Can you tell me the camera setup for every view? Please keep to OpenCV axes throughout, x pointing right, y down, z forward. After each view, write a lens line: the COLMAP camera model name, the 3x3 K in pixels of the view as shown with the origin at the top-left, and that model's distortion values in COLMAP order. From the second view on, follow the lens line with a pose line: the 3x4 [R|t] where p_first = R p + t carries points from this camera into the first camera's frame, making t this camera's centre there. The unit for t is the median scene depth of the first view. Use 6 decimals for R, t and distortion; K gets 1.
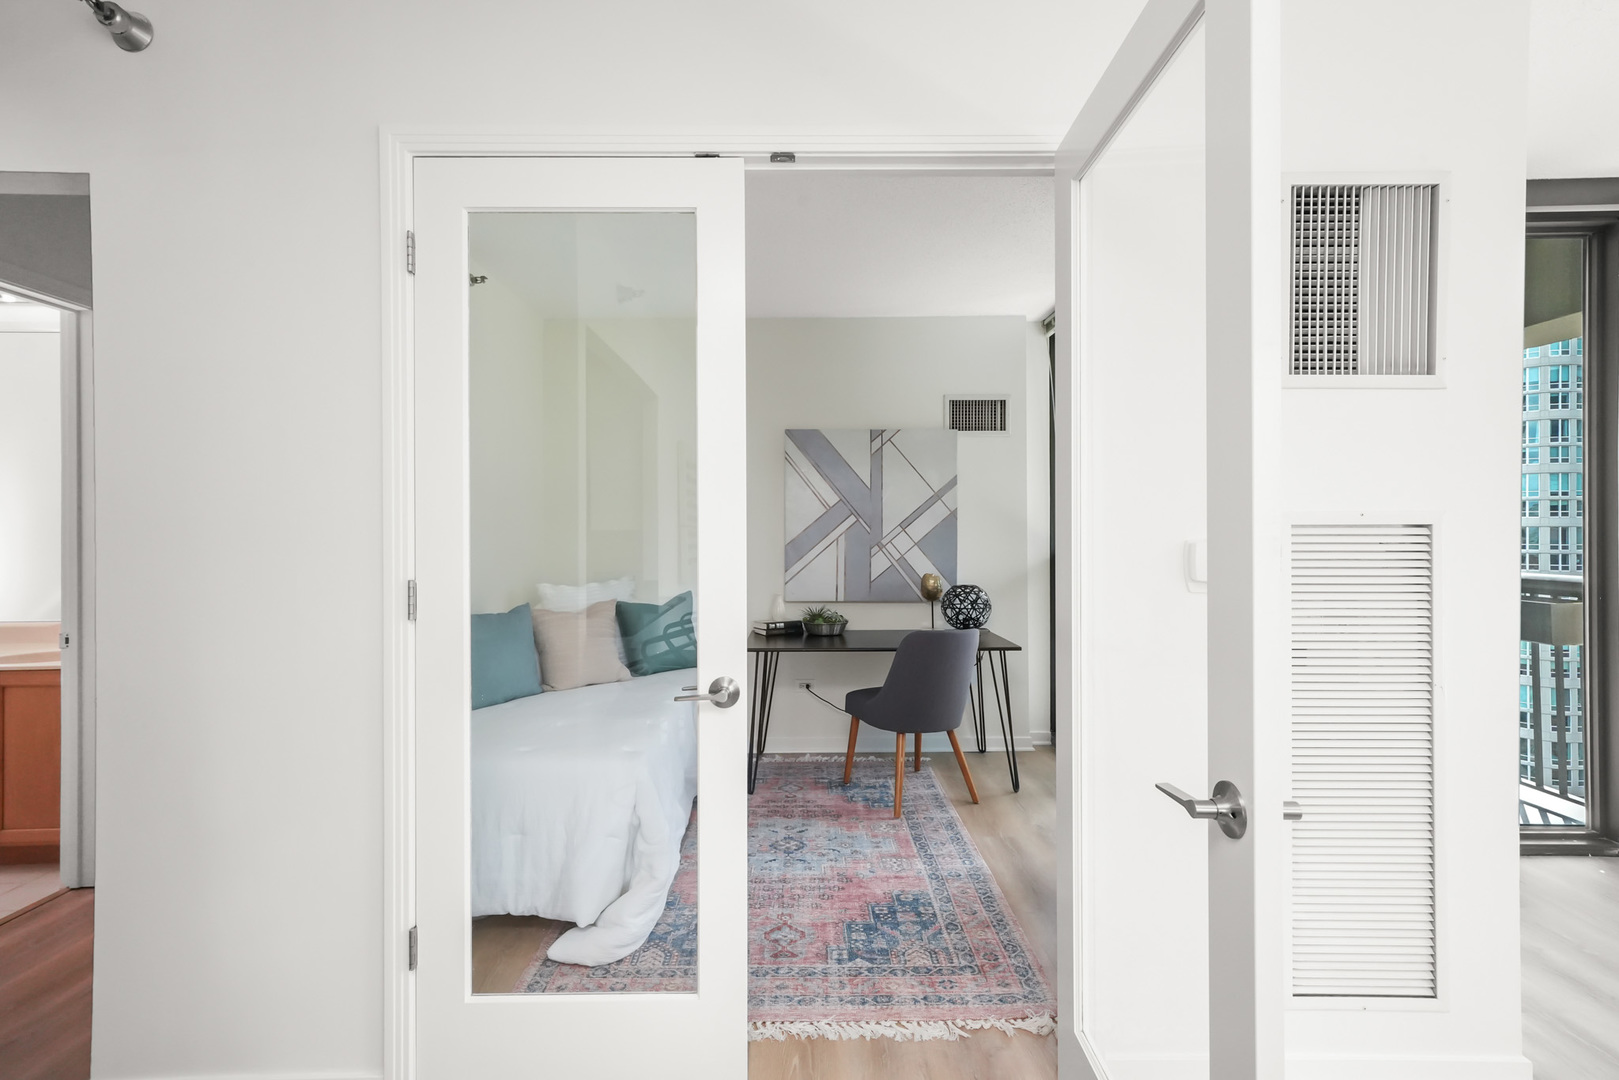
lens RADIAL K [[706.7, 0, 797.5], [0, 706.7, 528.8], [0, 0, 1]] dist [0.028778, 0.000425]
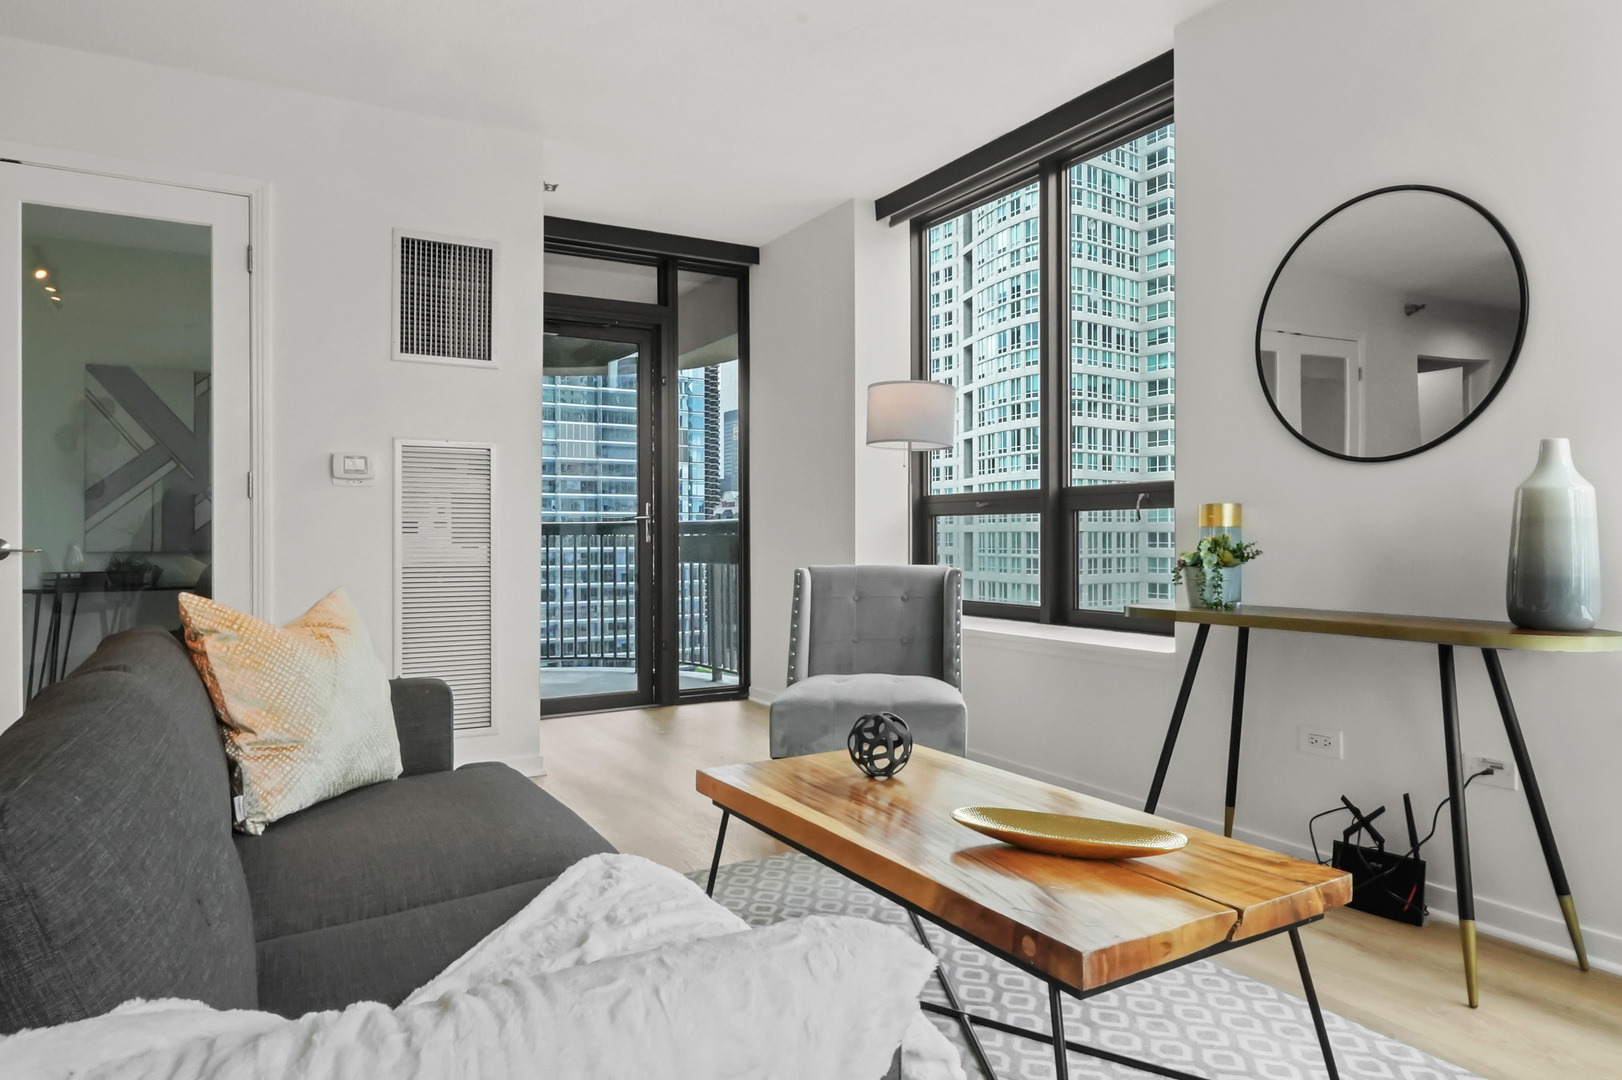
lens RADIAL K [[1014.1, 0, 809.4], [0, 1014.1, 533.2], [0, 0, 1]] dist [-0.006291, 0.005608]
pose [[0.864610, -0.000114, 0.502444, 0.134621], [0.002985, 0.999983, -0.004909, 0.087052], [-0.502435, 0.005744, 0.864596, -0.597458]]
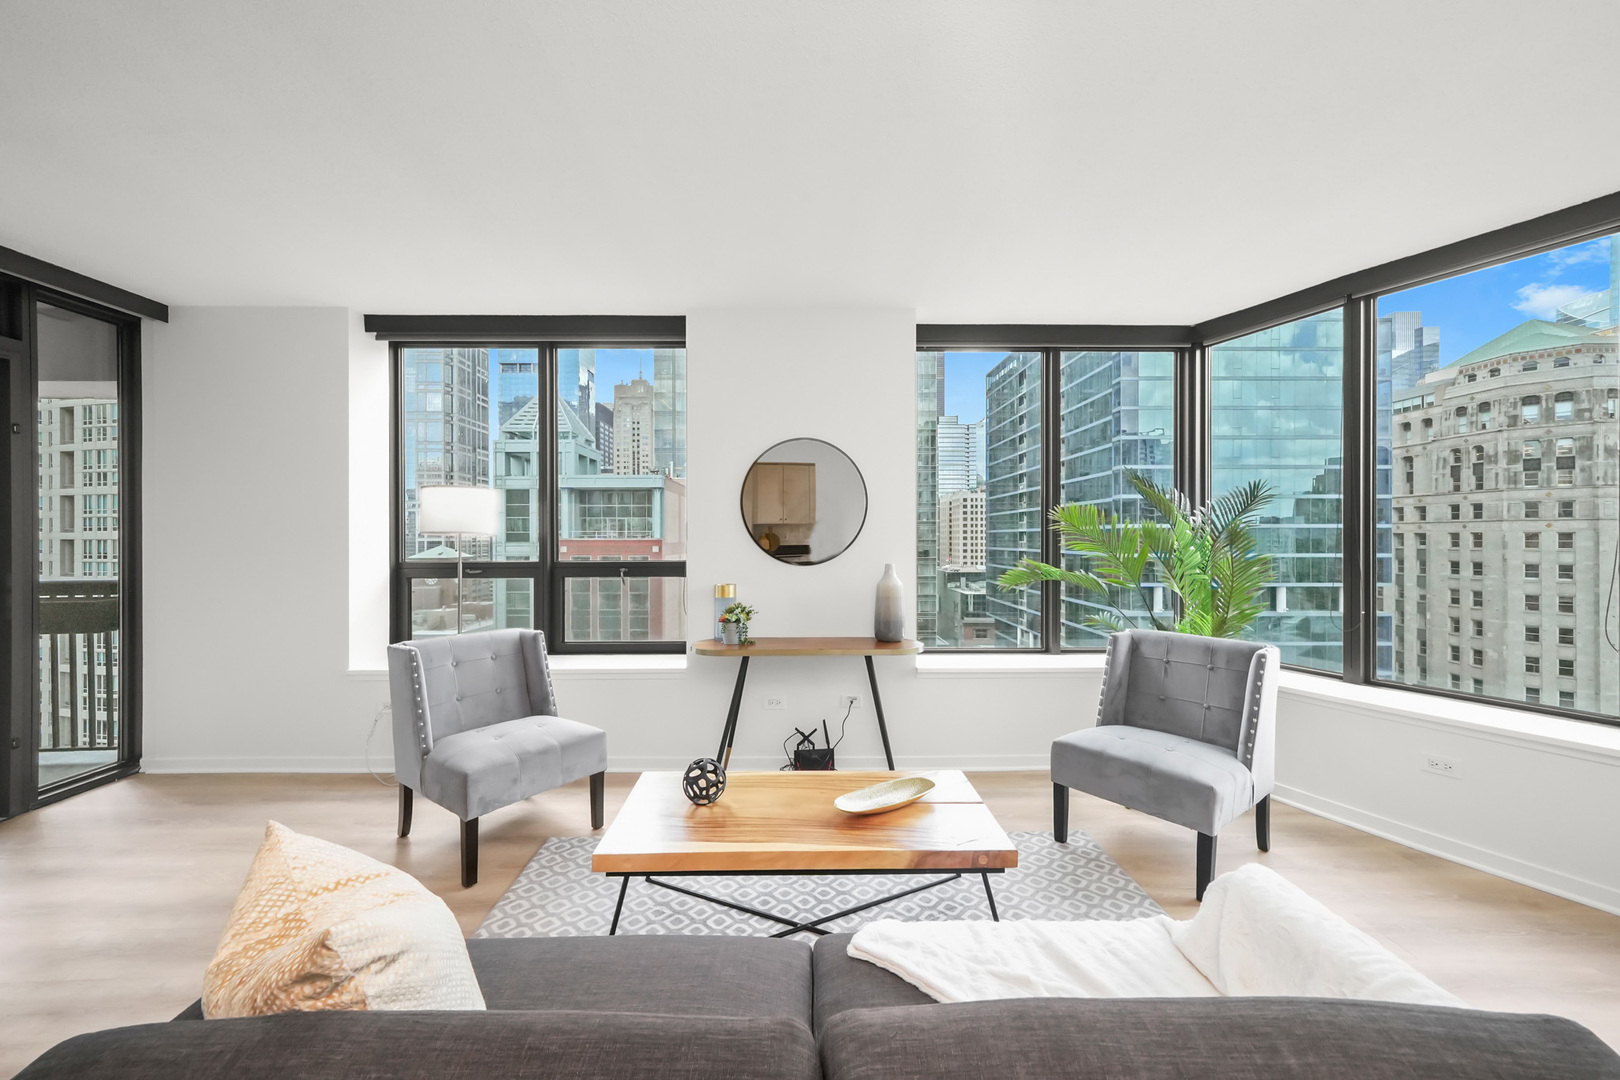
lens RADIAL K [[603.3, 0, 804.7], [0, 603.3, 537.8], [0, 0, 1]] dist [0.005324, 0.000486]
pose [[-0.008615, 0.001189, 0.999962, -0.051832], [0.002590, 0.999996, -0.001167, -0.000695], [-0.999960, 0.002580, -0.008618, -0.202108]]
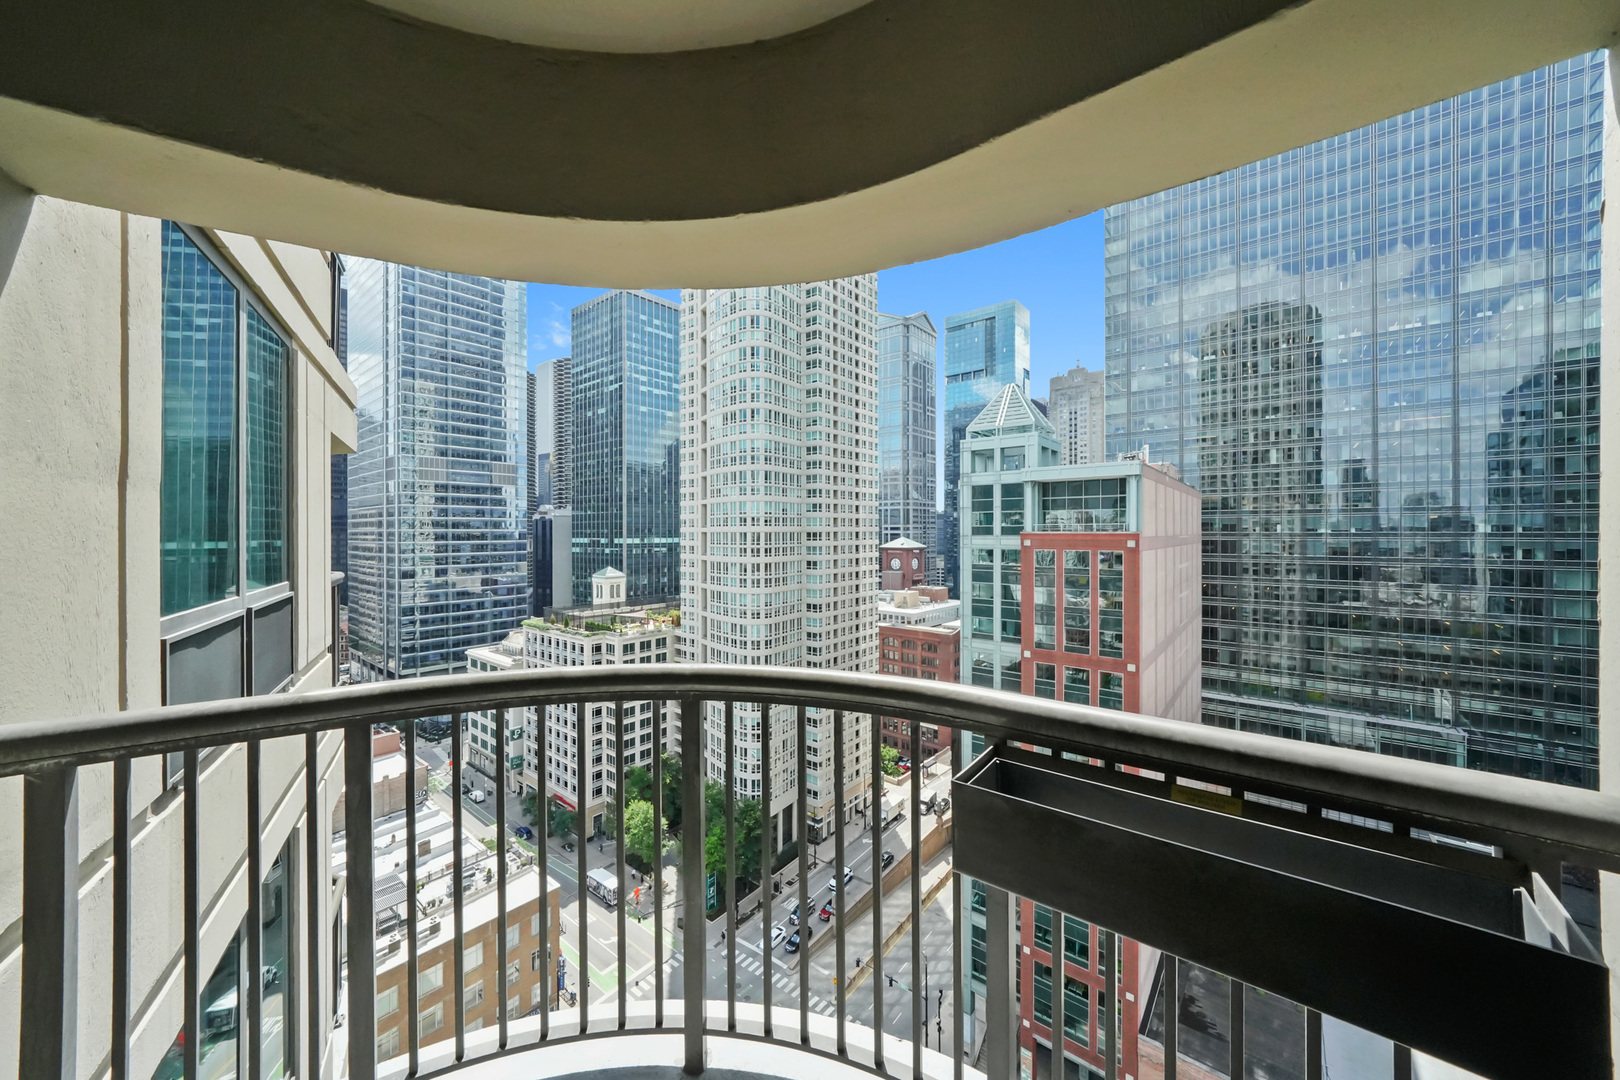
lens RADIAL K [[572.5, 0, 802.3], [0, 572.5, 535.6], [0, 0, 1]] dist [-0.011765, 0.000261]
pose [[0.639152, -0.006205, 0.769056, 0.563798], [0.002794, 0.999980, 0.005746, -0.030156], [-0.769076, -0.001524, 0.639156, 0.855840]]
